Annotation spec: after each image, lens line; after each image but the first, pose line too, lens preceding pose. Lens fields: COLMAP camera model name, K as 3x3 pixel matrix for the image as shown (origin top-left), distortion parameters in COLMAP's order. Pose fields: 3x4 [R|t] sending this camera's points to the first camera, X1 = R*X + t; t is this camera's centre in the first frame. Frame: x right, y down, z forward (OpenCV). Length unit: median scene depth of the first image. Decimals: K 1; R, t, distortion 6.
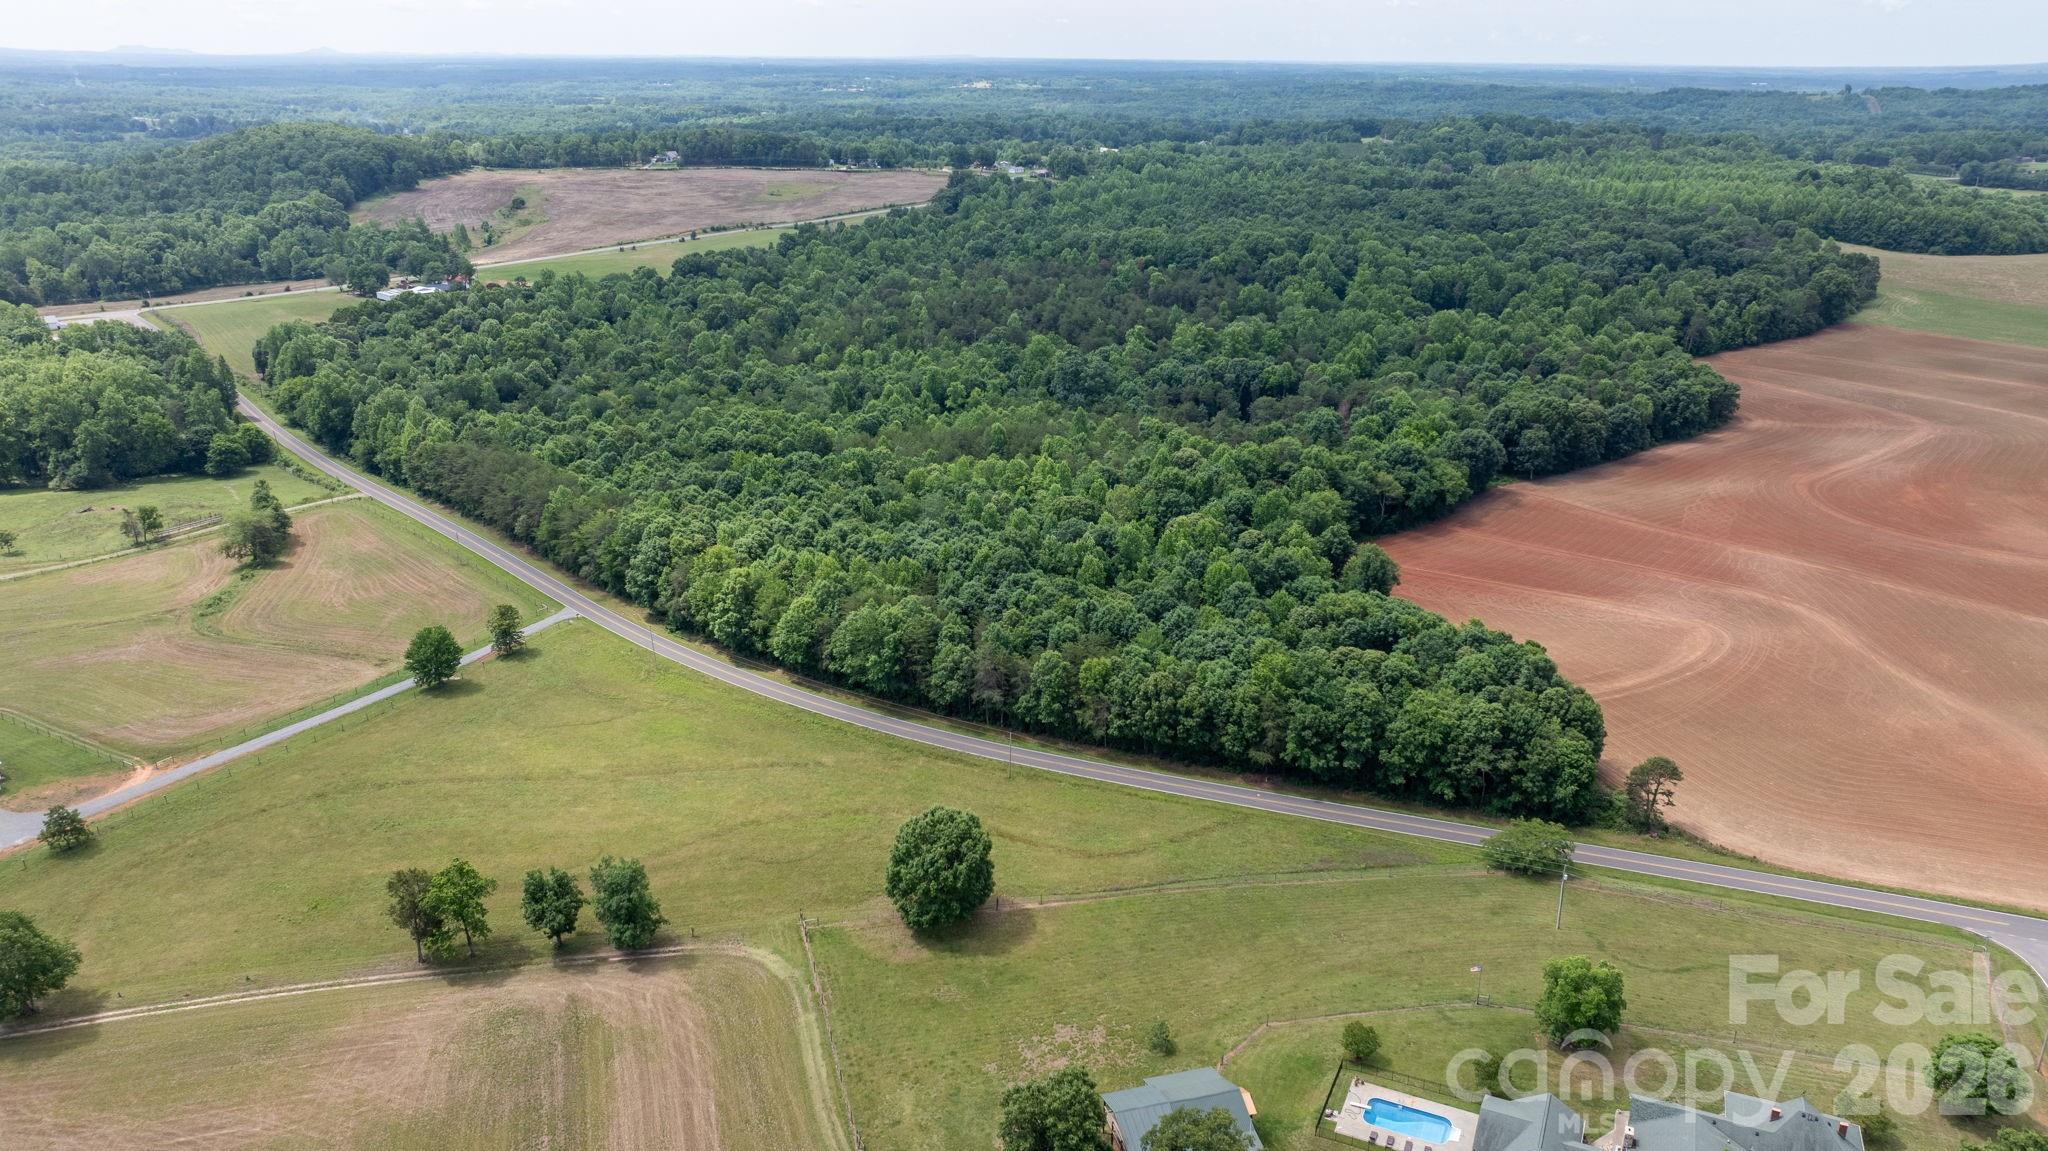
lens RADIAL K [[1437.6, 0, 1026.4], [0, 1437.6, 574.2], [0, 0, 1]] dist [-0.031627, 0.033009]
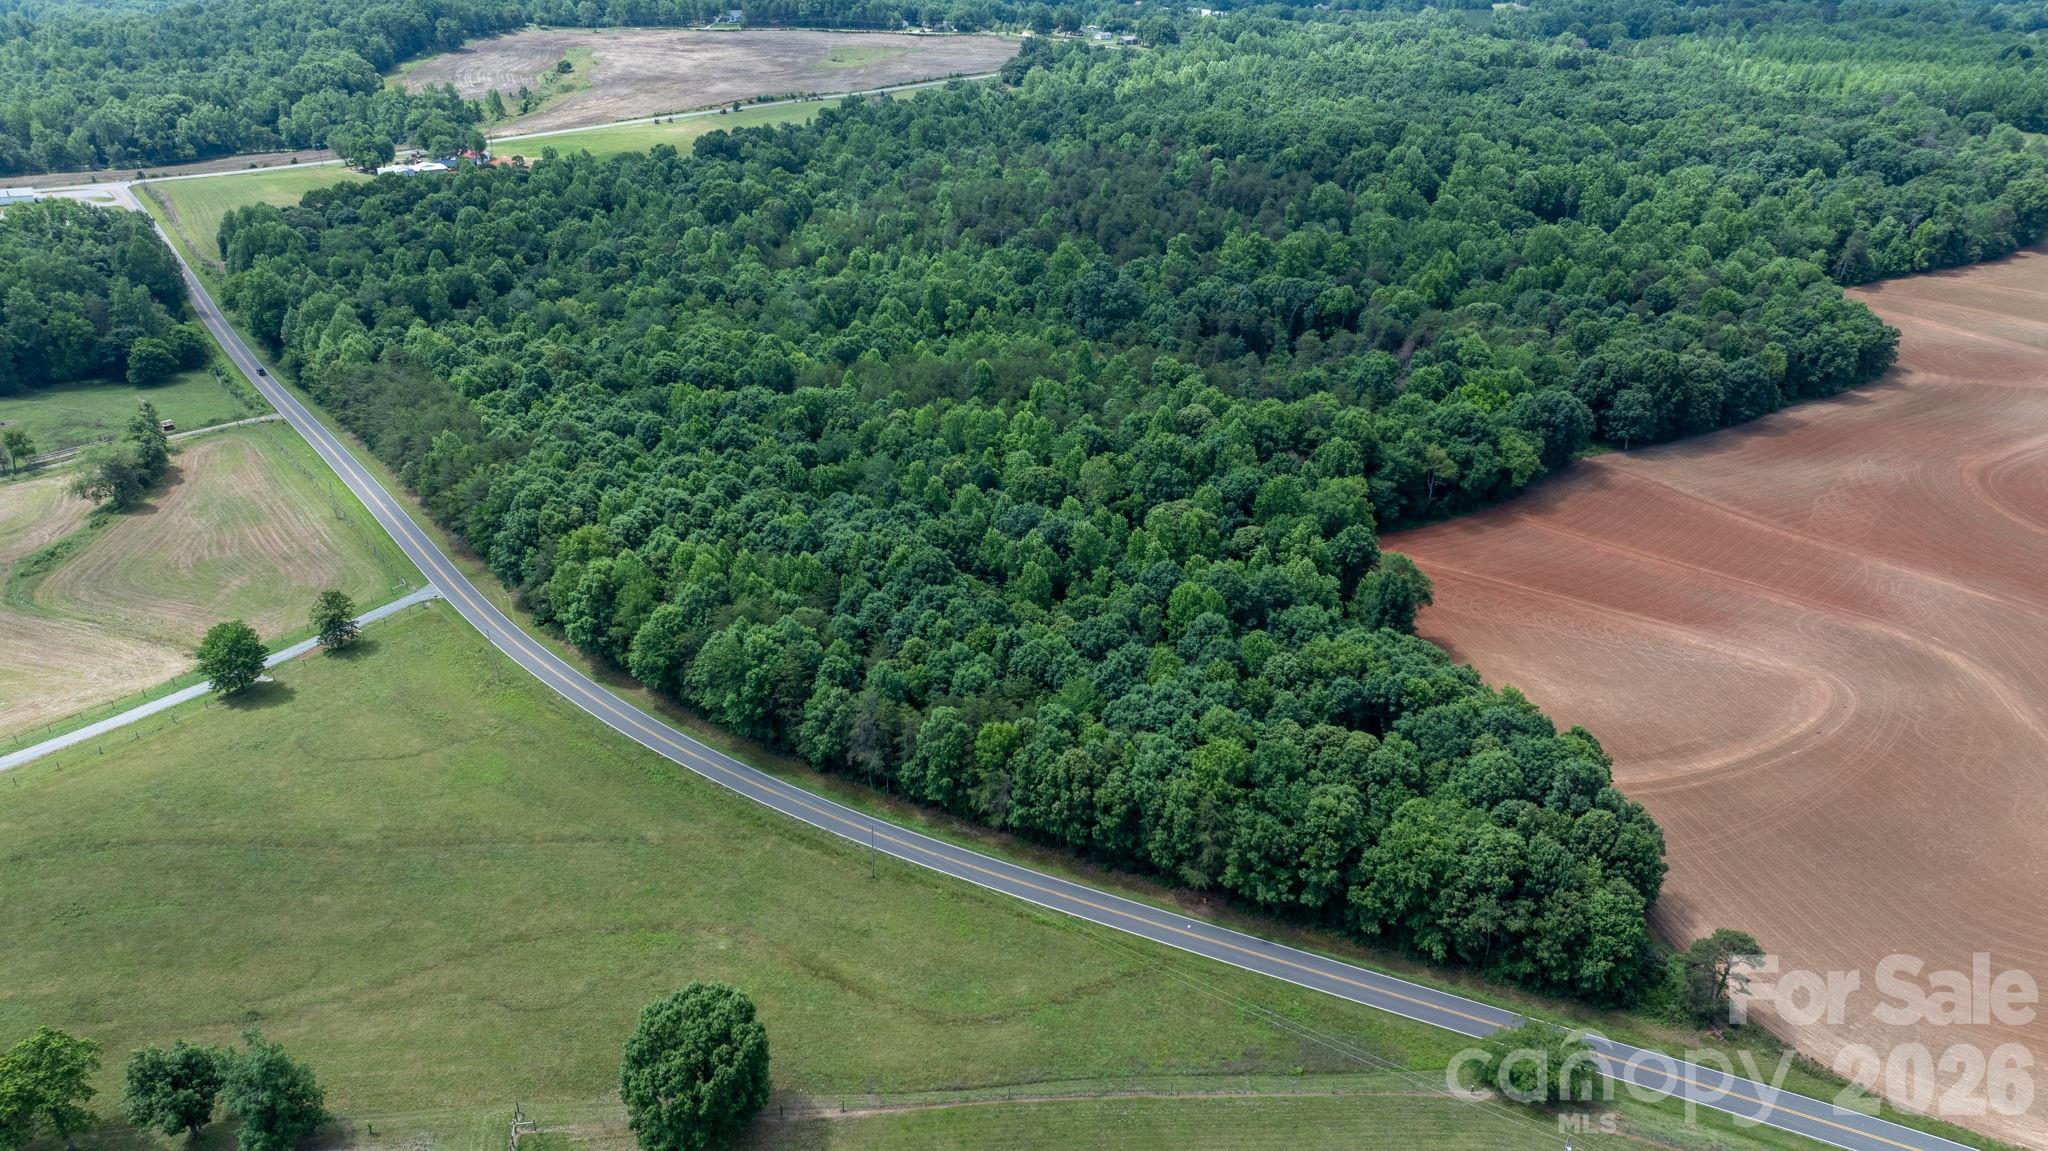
lens RADIAL K [[1437.6, 0, 1026.3], [0, 1437.6, 571.1], [0, 0, 1]] dist [-0.031627, 0.033009]
pose [[0.996304, 0.041693, -0.075097, 0.075075], [-0.034895, 0.995360, 0.089668, -0.058676], [0.078487, -0.086716, 0.993136, 0.153338]]
